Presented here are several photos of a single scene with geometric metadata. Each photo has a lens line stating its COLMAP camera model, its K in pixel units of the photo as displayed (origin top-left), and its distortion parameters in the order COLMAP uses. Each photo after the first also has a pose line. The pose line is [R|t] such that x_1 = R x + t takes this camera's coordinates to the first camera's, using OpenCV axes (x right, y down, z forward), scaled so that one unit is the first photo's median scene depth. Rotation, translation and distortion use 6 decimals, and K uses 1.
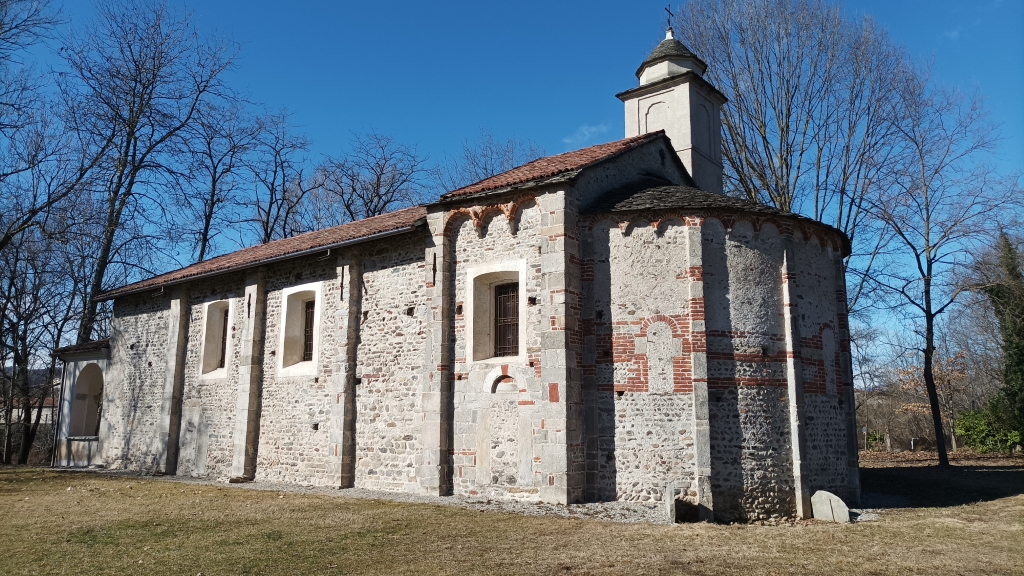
lens RADIAL K [[756.9, 0, 512.0], [0, 756.9, 288.0], [0, 0, 1]] dist [0.021004, -0.000048]
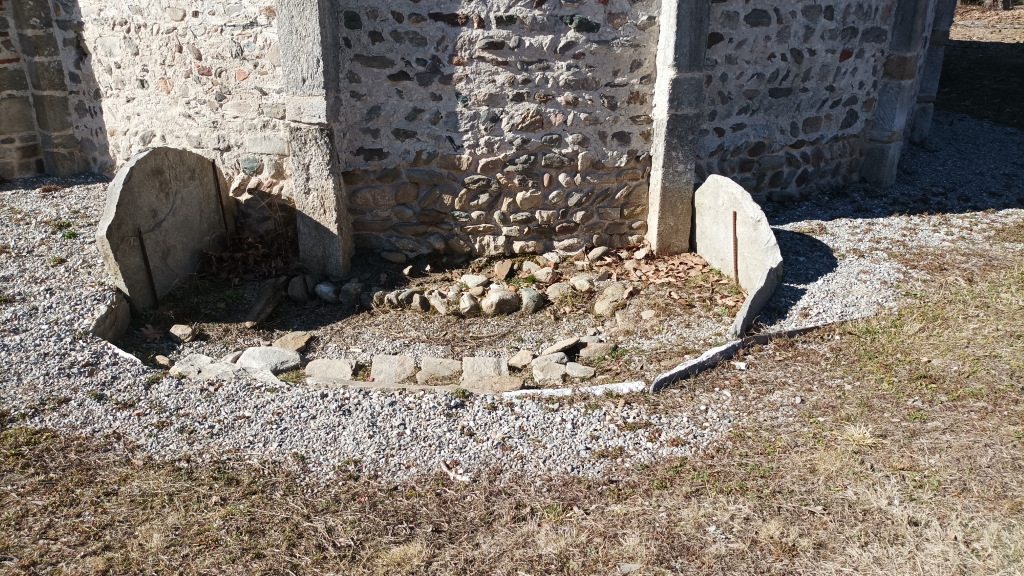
lens RADIAL K [[756.9, 0, 512.0], [0, 756.9, 288.0], [0, 0, 1]] dist [0.021004, -0.000048]
pose [[0.990110, 0.049556, -0.131247, 0.364654], [0.028137, 0.846378, 0.531839, 0.146142], [0.137441, -0.530272, 0.836613, 0.720746]]
